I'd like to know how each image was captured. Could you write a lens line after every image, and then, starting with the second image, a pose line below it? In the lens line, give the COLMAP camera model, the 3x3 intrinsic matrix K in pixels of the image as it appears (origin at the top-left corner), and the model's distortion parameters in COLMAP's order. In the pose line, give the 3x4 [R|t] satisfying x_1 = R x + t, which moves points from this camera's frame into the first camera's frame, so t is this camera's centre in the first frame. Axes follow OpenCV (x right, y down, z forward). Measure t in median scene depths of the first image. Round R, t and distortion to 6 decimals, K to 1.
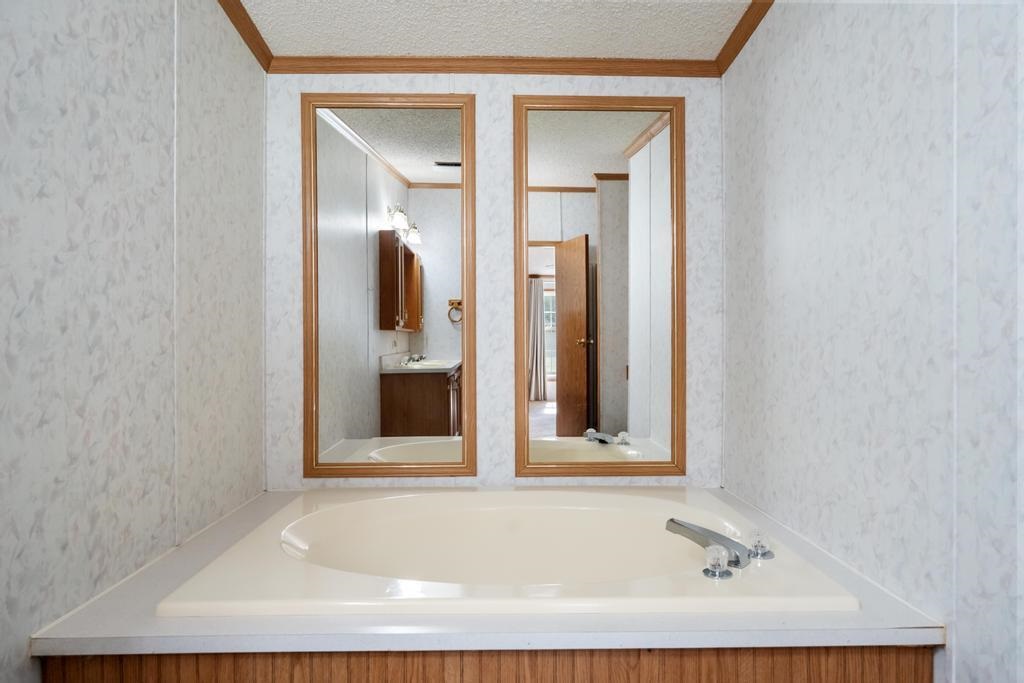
lens RADIAL K [[593.2, 0, 512.5], [0, 593.2, 342.1], [0, 0, 1]] dist [-0.007159, 0.002165]
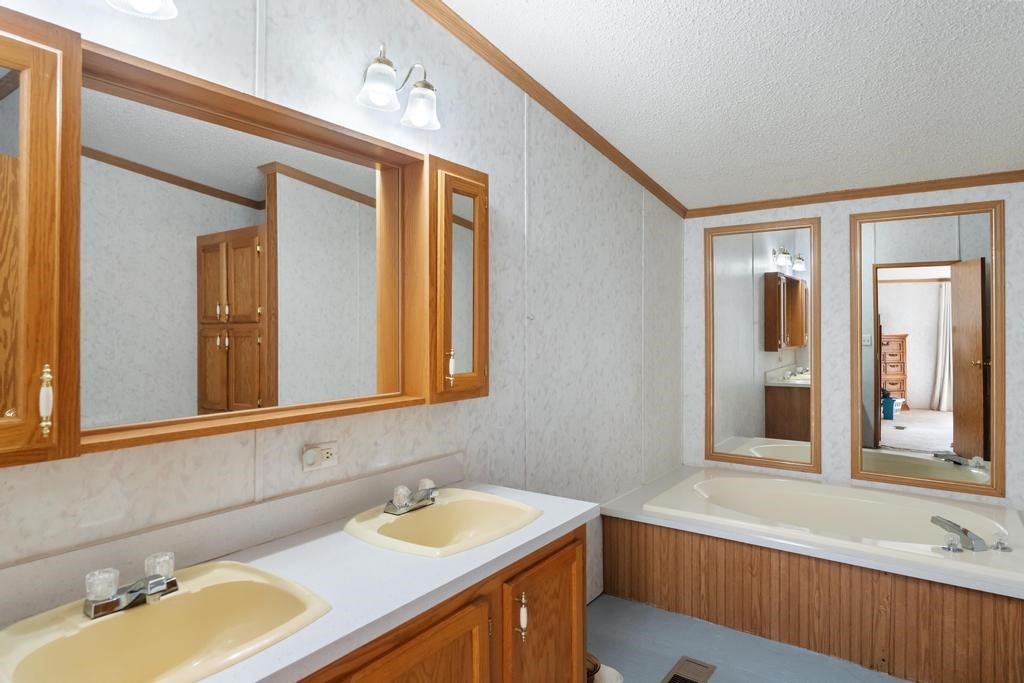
lens RADIAL K [[593.2, 0, 508.9], [0, 593.2, 336.2], [0, 0, 1]] dist [-0.007159, 0.002165]
pose [[0.792214, 0.007389, -0.610198, 0.221935], [0.001909, 0.999892, 0.014586, -0.141170], [0.610240, -0.012721, 0.792115, -0.642324]]
